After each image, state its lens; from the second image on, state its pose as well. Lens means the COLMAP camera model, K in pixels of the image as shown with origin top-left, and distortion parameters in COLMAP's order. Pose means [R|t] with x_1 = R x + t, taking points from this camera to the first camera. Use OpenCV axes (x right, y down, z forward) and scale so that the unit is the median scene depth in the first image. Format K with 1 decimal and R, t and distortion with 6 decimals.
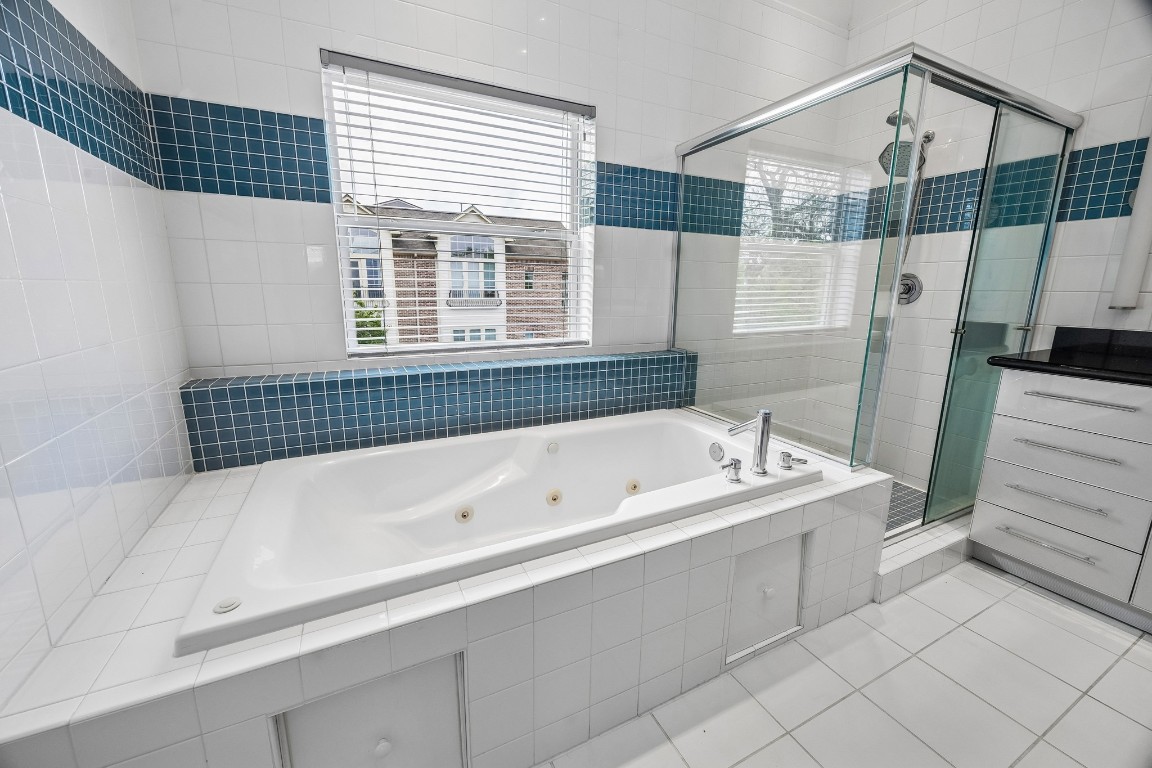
lens RADIAL K [[440.4, 0, 578.7], [0, 440.4, 379.0], [0, 0, 1]] dist [-0.002345, 0.000965]
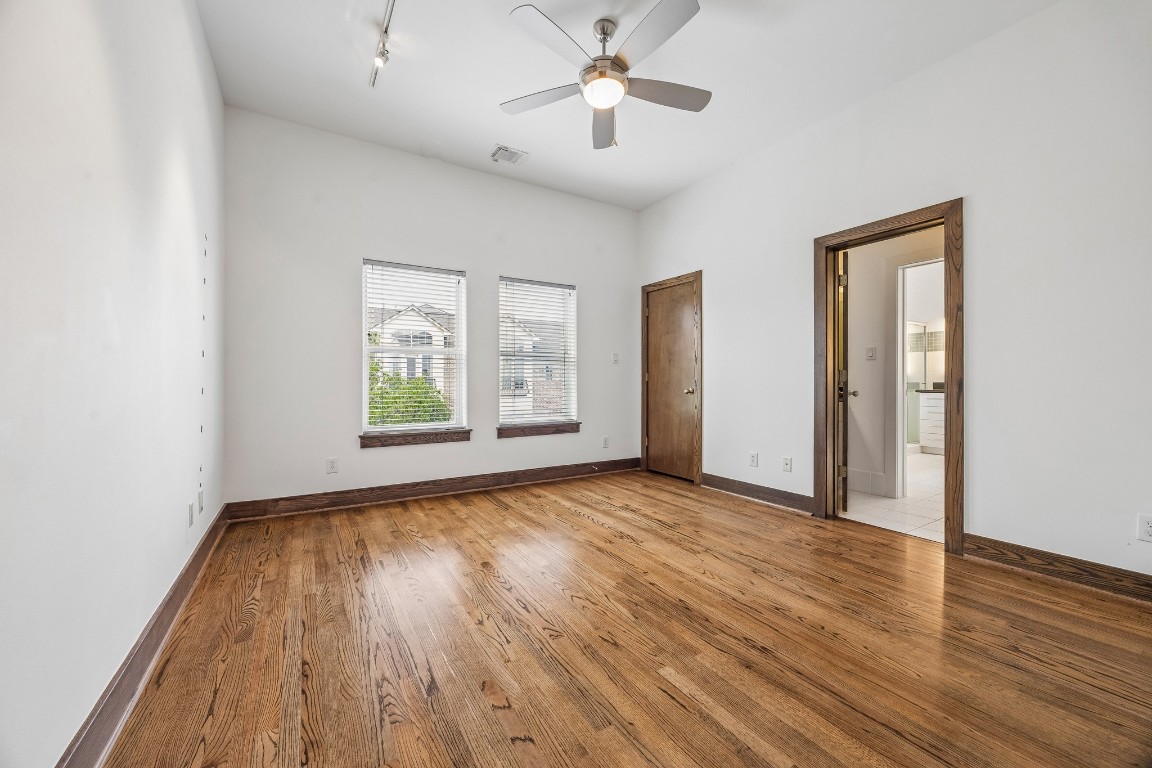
lens RADIAL K [[440.4, 0, 577.6], [0, 440.4, 383.5], [0, 0, 1]] dist [-0.002345, 0.000965]
pose [[0.995337, -0.009690, 0.095972, -2.117062], [0.028403, 0.980274, -0.195591, 0.520861], [-0.092183, 0.197405, 0.975978, -2.216182]]
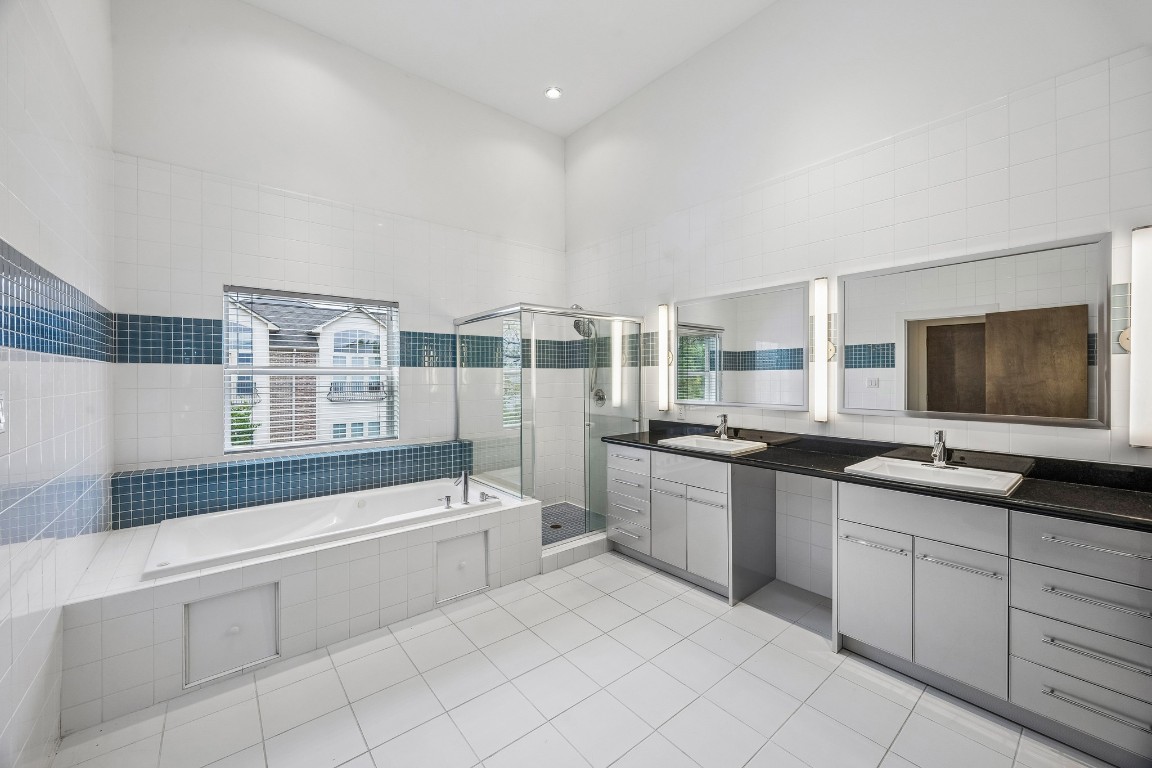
lens RADIAL K [[440.4, 0, 571.3], [0, 440.4, 380.8], [0, 0, 1]] dist [-0.002345, 0.000965]
pose [[0.977418, -0.015929, 0.210715, 0.391962], [0.056125, 0.980909, -0.186192, 0.060388], [-0.203726, 0.193814, 0.959652, -0.877574]]
